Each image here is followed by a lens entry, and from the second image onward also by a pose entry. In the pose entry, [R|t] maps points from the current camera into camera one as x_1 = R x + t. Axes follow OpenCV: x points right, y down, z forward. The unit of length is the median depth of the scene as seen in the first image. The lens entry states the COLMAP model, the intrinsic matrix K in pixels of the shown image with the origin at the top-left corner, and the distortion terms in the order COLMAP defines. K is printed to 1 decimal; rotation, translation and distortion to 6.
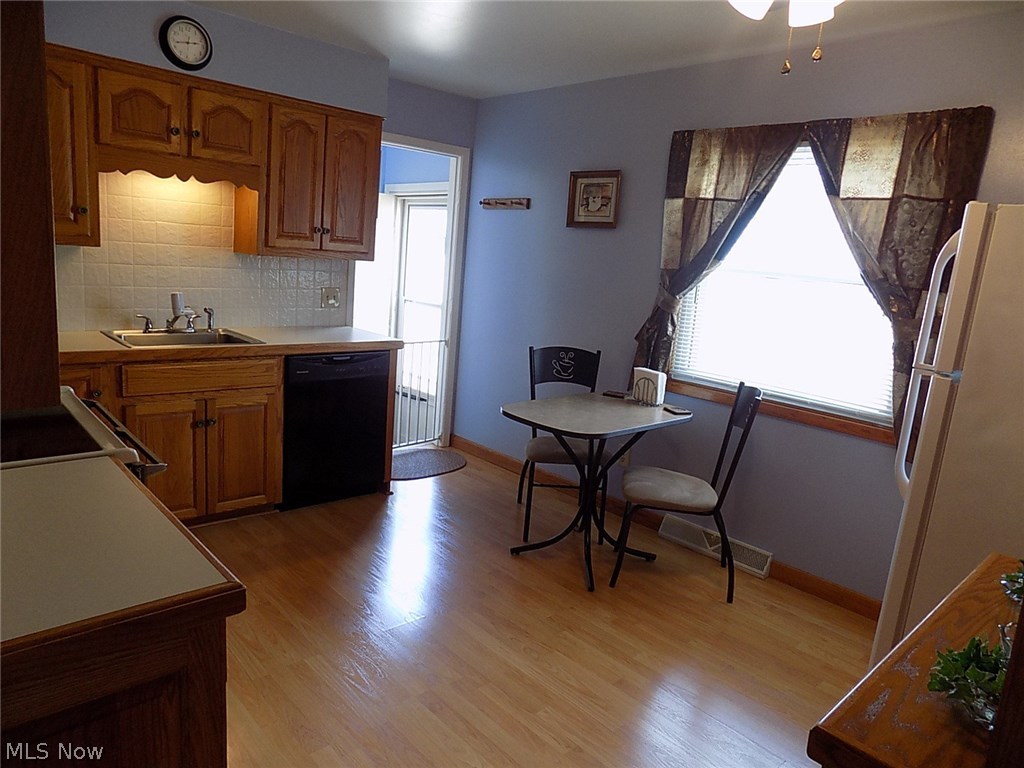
lens RADIAL K [[681.6, 0, 512.2], [0, 681.6, 388.2], [0, 0, 1]] dist [-0.080896, 0.057801]
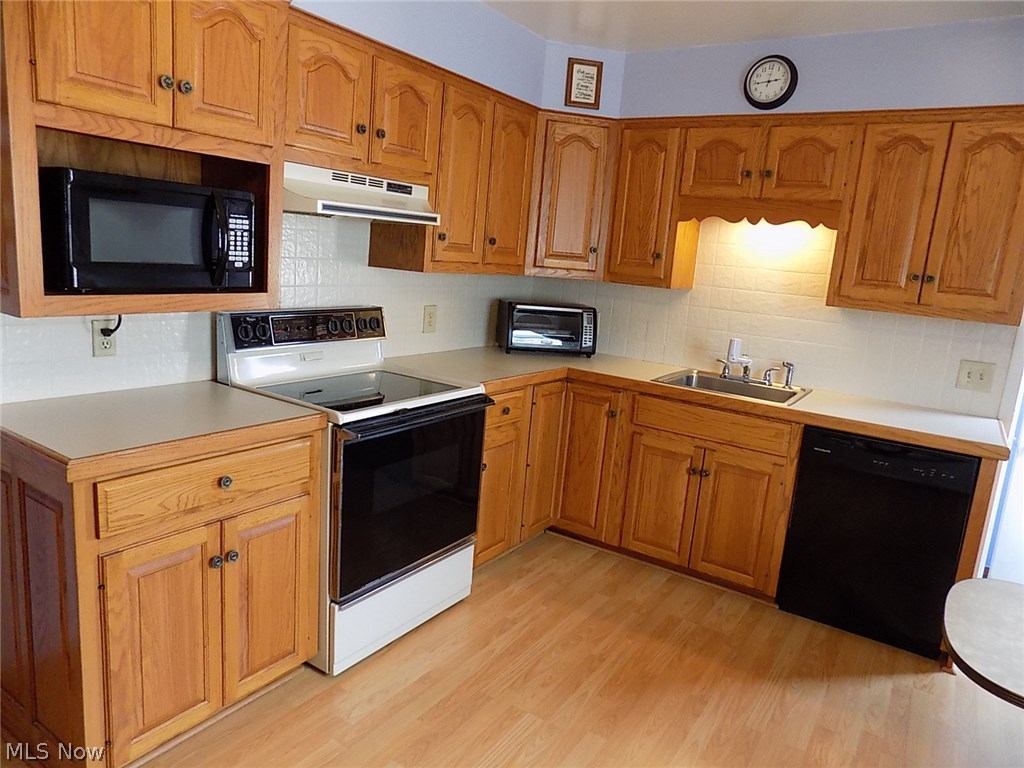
lens RADIAL K [[681.6, 0, 508.5], [0, 681.6, 383.5], [0, 0, 1]] dist [-0.080896, 0.057801]
pose [[0.231193, 0.123103, -0.965088, 0.384781], [-0.245234, 0.967307, 0.064638, -0.064679], [0.941494, 0.221729, 0.253823, 0.470231]]
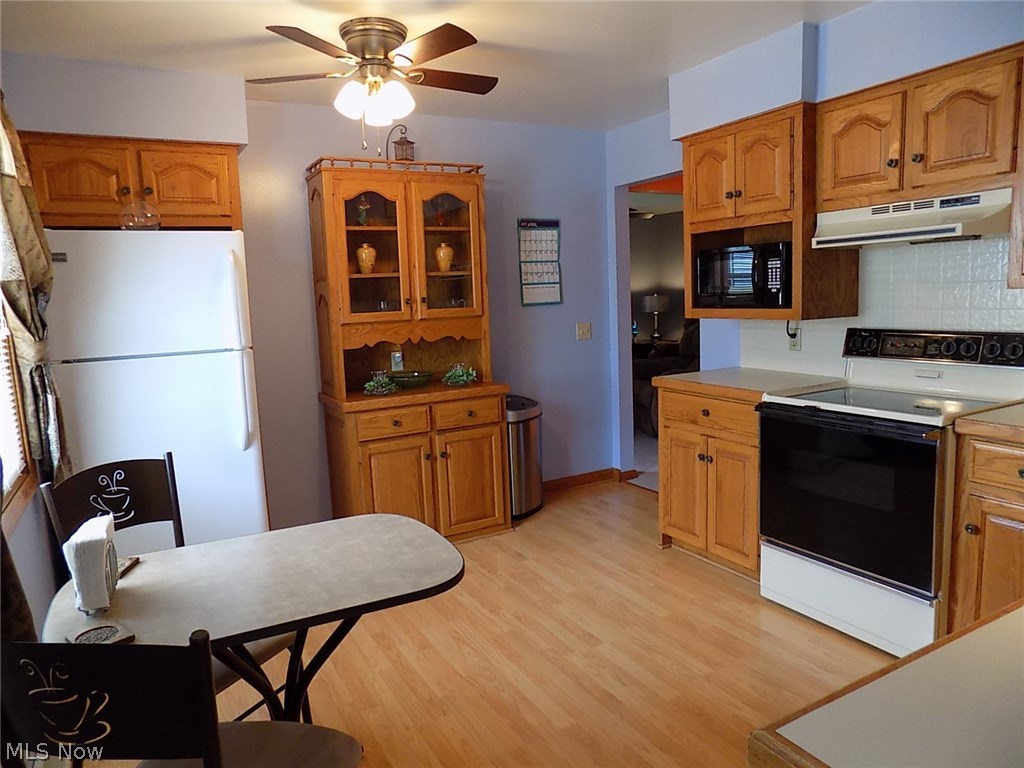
lens RADIAL K [[681.6, 0, 512.5], [0, 681.6, 383.0], [0, 0, 1]] dist [-0.080896, 0.057801]
pose [[-0.970821, -0.071281, 0.228968, -0.158390], [0.009539, 0.942568, 0.333879, -0.271051], [-0.239617, 0.326321, -0.914384, 1.387725]]
